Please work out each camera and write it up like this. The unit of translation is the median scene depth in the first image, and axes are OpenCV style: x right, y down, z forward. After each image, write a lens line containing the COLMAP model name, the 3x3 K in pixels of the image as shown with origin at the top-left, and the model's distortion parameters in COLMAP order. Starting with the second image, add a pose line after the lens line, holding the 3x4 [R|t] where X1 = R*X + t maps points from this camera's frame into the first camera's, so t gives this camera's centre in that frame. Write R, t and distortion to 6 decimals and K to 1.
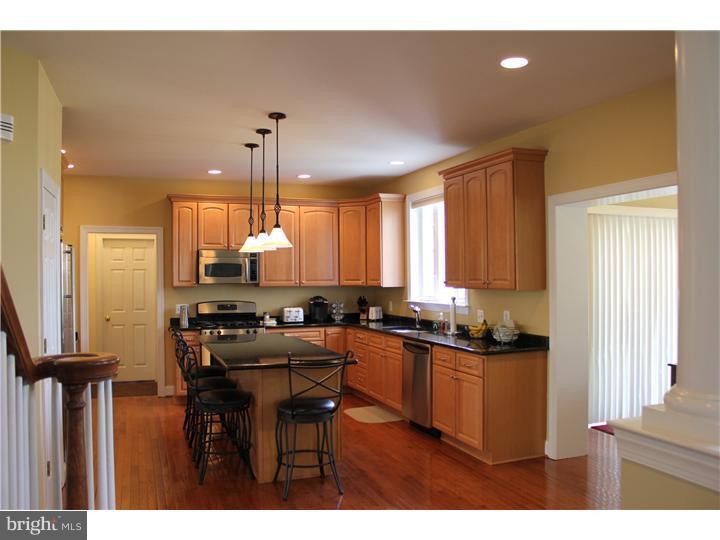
lens RADIAL K [[609.4, 0, 360.0], [0, 609.4, 270.0], [0, 0, 1]] dist [-0.160632, 0.160388]
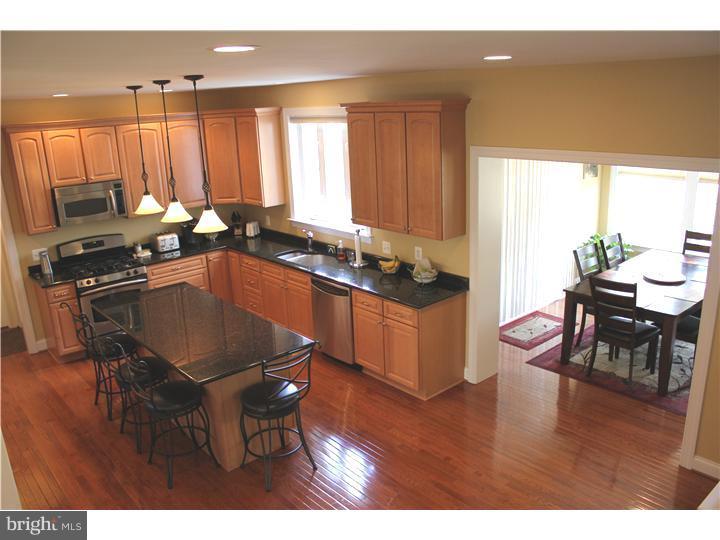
lens RADIAL K [[609.4, 0, 360.0], [0, 609.4, 270.0], [0, 0, 1]] dist [-0.160632, 0.160388]
pose [[0.938534, -0.128976, 0.320186, -0.159344], [0.034361, 0.957874, 0.285126, -0.164212], [-0.343472, -0.256599, 0.903429, 0.071112]]
